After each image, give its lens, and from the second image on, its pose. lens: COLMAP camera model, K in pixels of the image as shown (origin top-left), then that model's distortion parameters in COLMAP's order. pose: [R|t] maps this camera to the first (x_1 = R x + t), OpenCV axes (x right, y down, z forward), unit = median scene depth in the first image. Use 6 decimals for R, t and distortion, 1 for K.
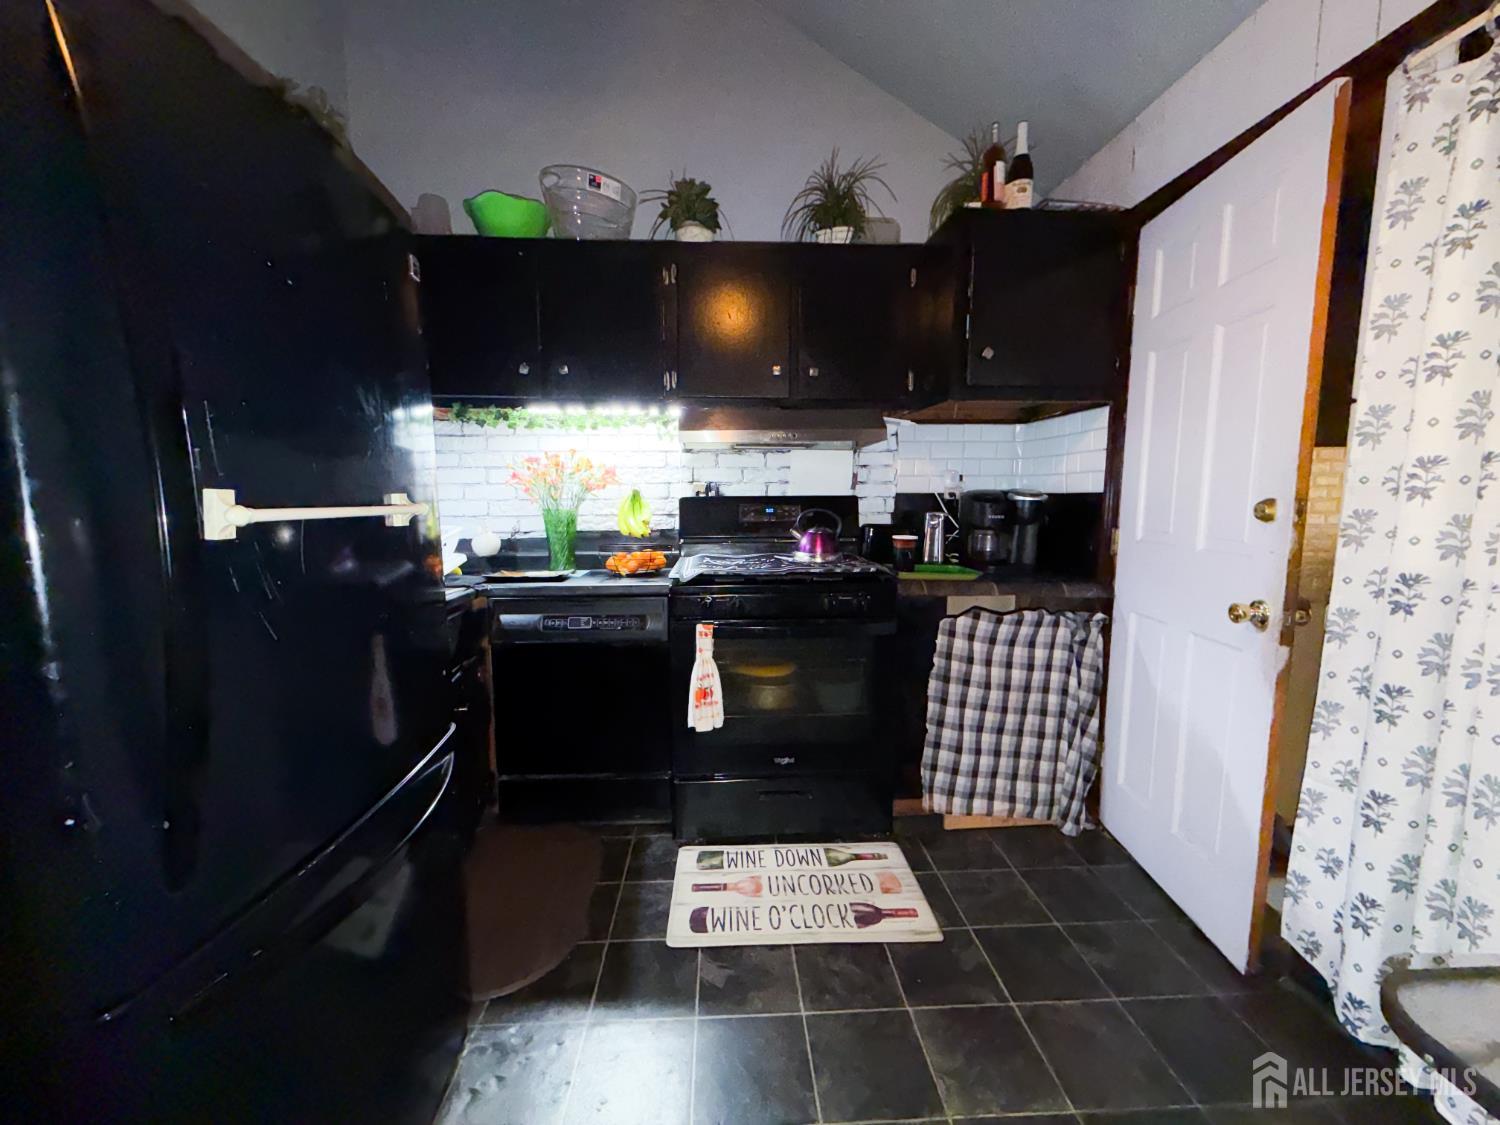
lens RADIAL K [[597.1, 0, 750.0], [0, 597.1, 562.5], [0, 0, 1]] dist [0.000322, 0.000136]
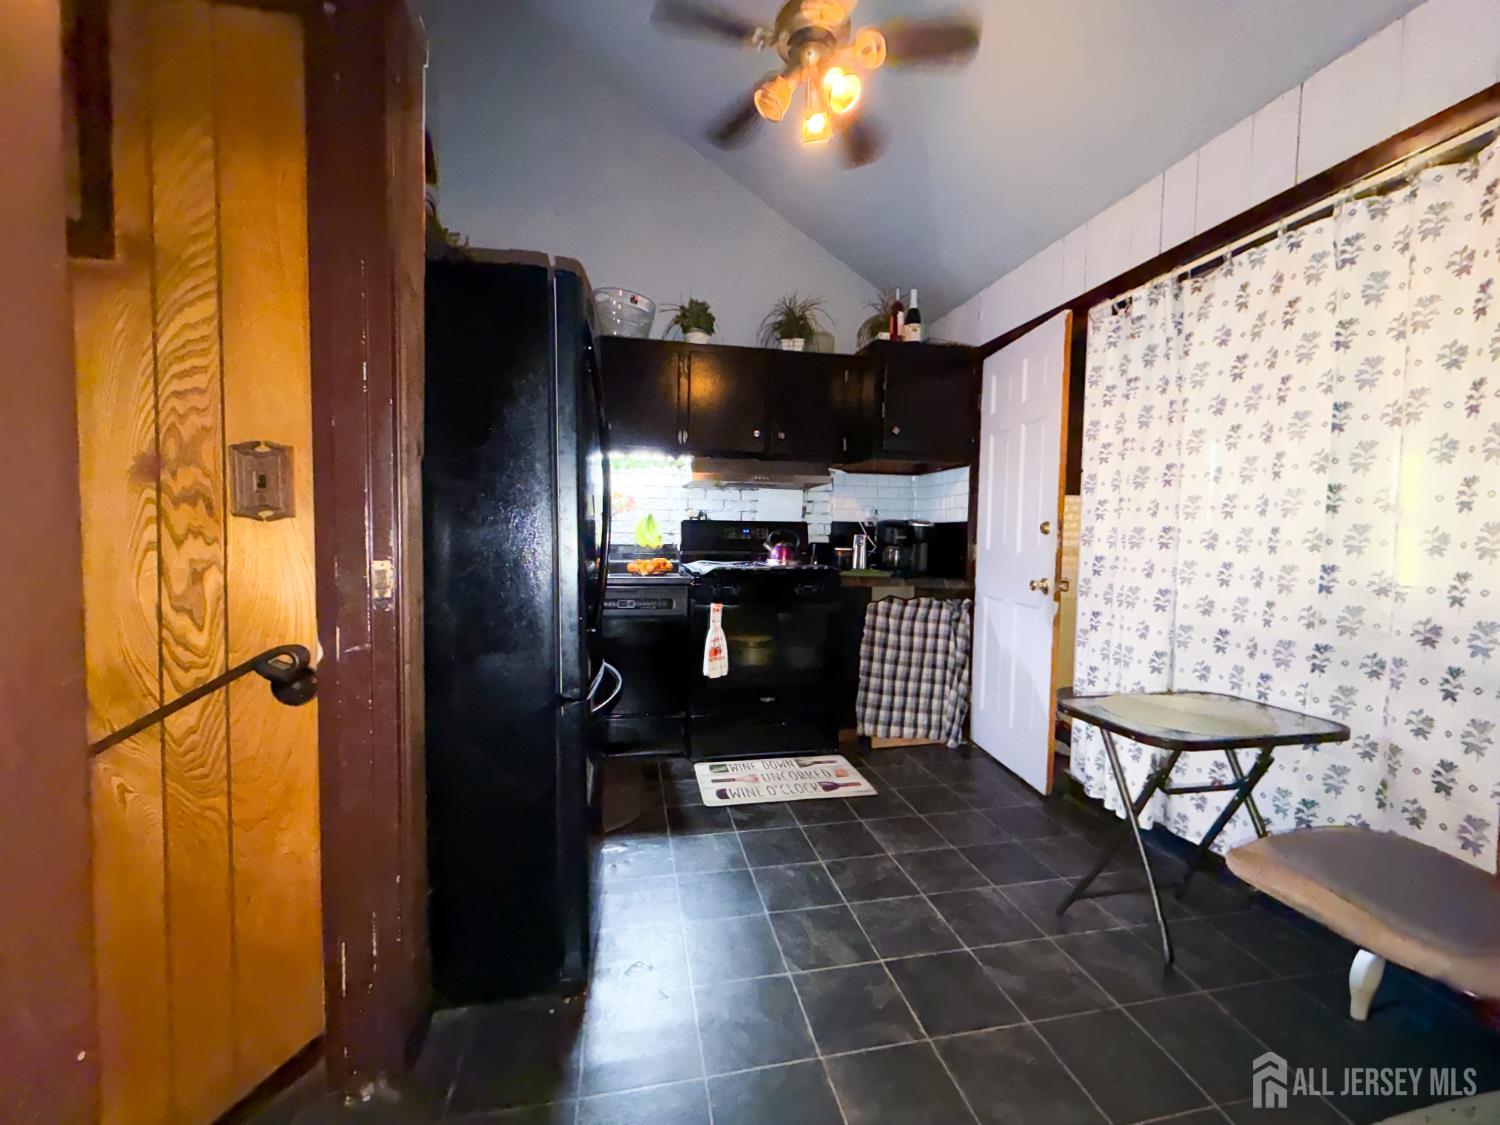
lens RADIAL K [[597.1, 0, 750.0], [0, 597.1, 562.5], [0, 0, 1]] dist [0.000322, 0.000136]
pose [[0.987271, 0.010294, 0.158712, -0.207961], [0.000205, 0.997820, -0.065995, 0.090750], [-0.159046, 0.065187, 0.985117, -0.426224]]
